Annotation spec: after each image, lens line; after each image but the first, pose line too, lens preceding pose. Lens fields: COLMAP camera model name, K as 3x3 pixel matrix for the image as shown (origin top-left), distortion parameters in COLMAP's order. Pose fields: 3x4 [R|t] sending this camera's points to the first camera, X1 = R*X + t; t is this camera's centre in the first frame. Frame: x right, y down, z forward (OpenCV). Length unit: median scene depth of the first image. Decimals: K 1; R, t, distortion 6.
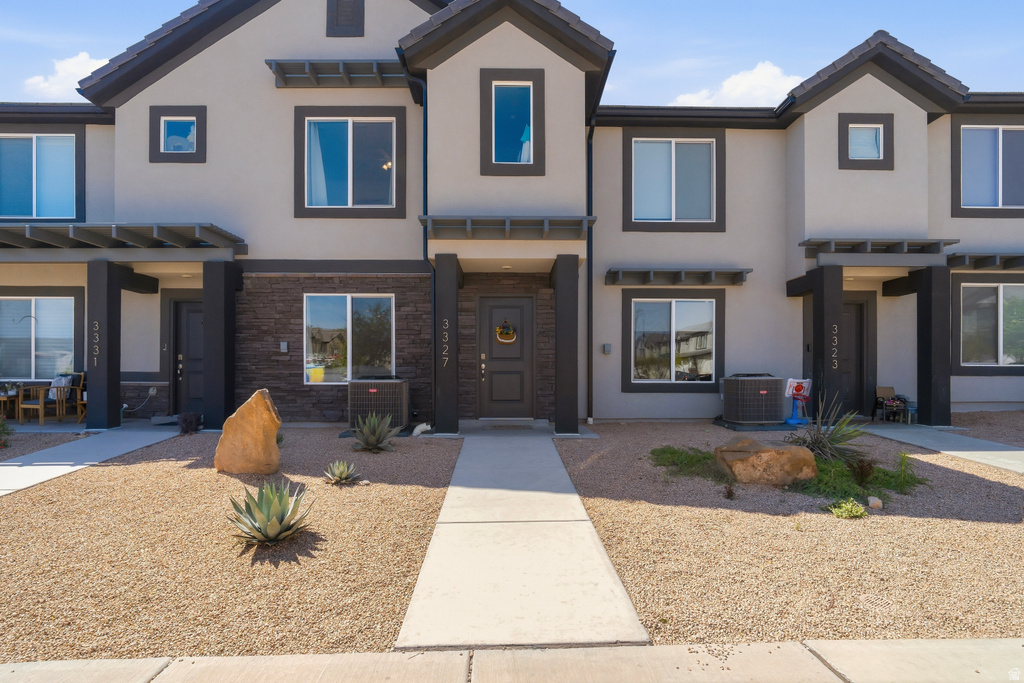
lens RADIAL K [[482.3, 0, 511.4], [0, 482.3, 369.9], [0, 0, 1]] dist [-0.010310, 0.002583]
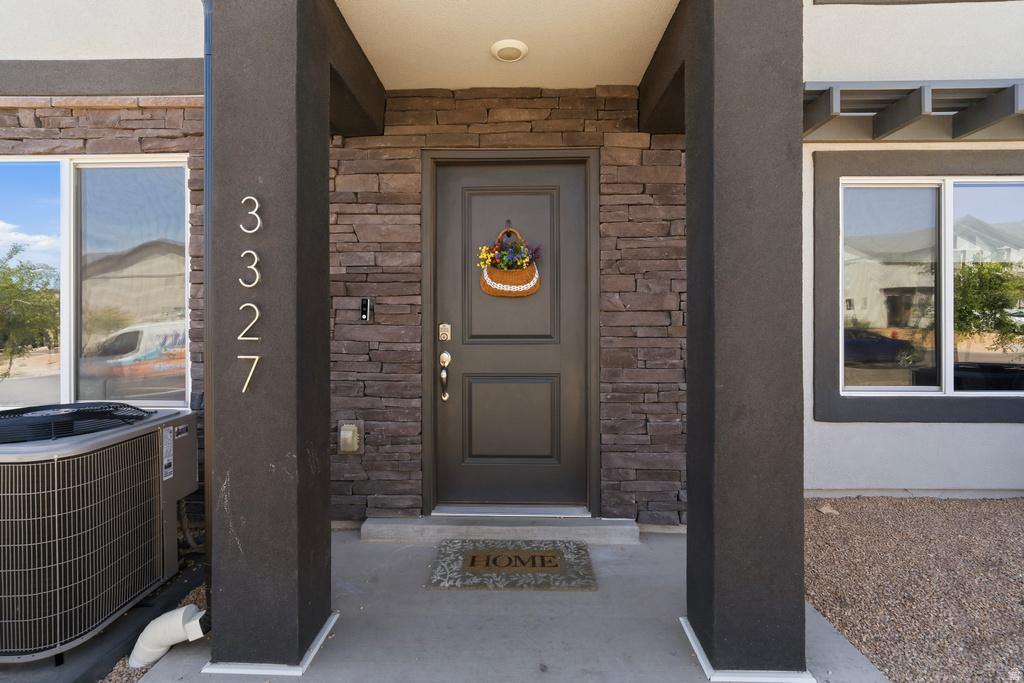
lens RADIAL K [[482.3, 0, 496.3], [0, 482.3, 319.0], [0, 0, 1]] dist [-0.010310, 0.002583]
pose [[0.997005, -0.000510, -0.077331, 0.006227], [0.000343, 0.999998, -0.002165, -0.039153], [0.077332, 0.002132, 0.997003, 0.694160]]
